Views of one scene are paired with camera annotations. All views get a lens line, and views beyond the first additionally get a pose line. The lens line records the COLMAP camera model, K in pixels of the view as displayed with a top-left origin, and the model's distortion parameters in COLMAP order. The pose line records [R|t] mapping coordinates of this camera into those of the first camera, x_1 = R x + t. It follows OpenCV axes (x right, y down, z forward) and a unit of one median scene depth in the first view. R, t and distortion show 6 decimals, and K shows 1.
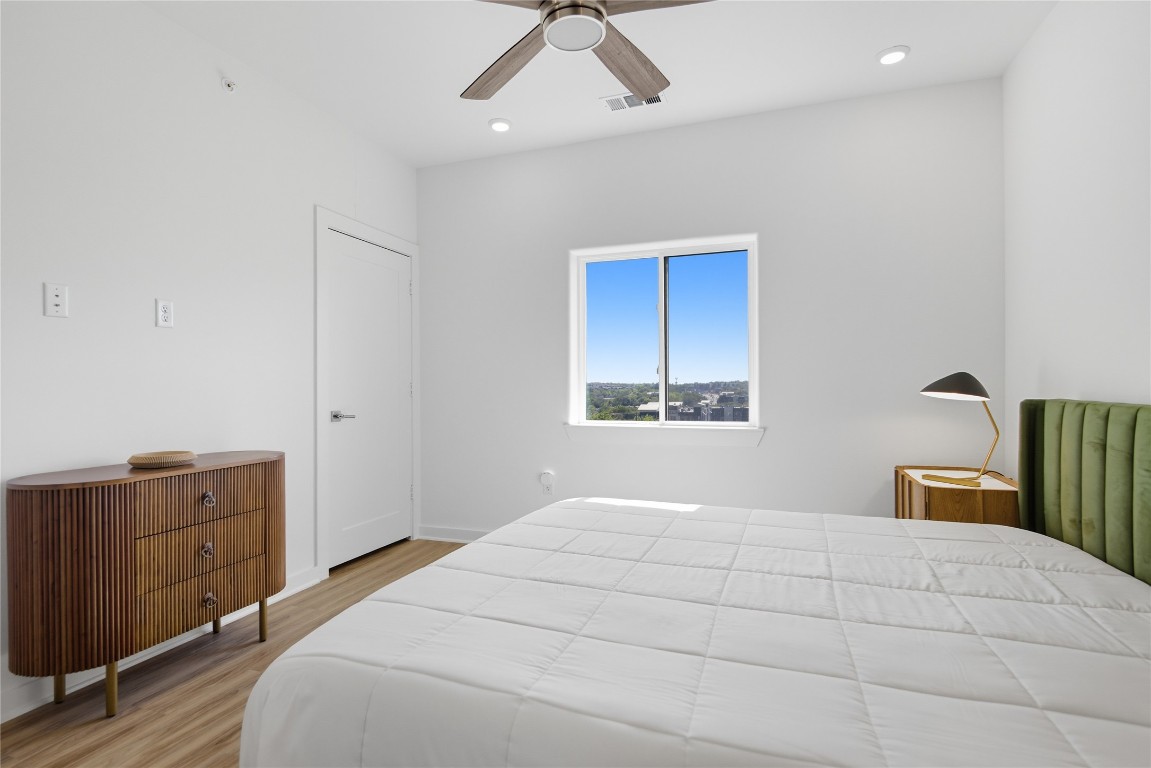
lens RADIAL K [[583.4, 0, 575.5], [0, 583.4, 384.0], [0, 0, 1]] dist [0.001116, -0.000177]
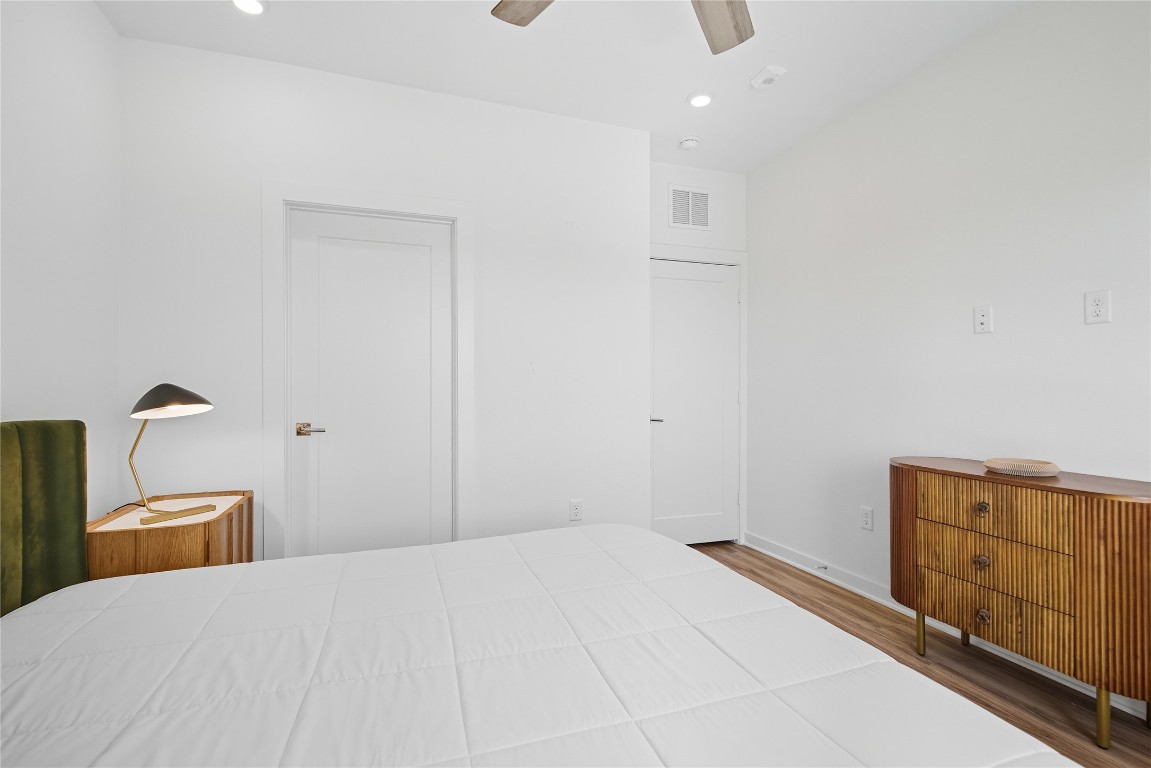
lens RADIAL K [[510.1, 0, 575.5], [0, 510.1, 384.0], [0, 0, 1]] dist [0.001931, 0.000163]
pose [[-0.770566, -0.002596, -0.637355, 0.355877], [0.002055, 0.999976, -0.006556, -0.003943], [0.637357, -0.006362, -0.770542, 1.035999]]
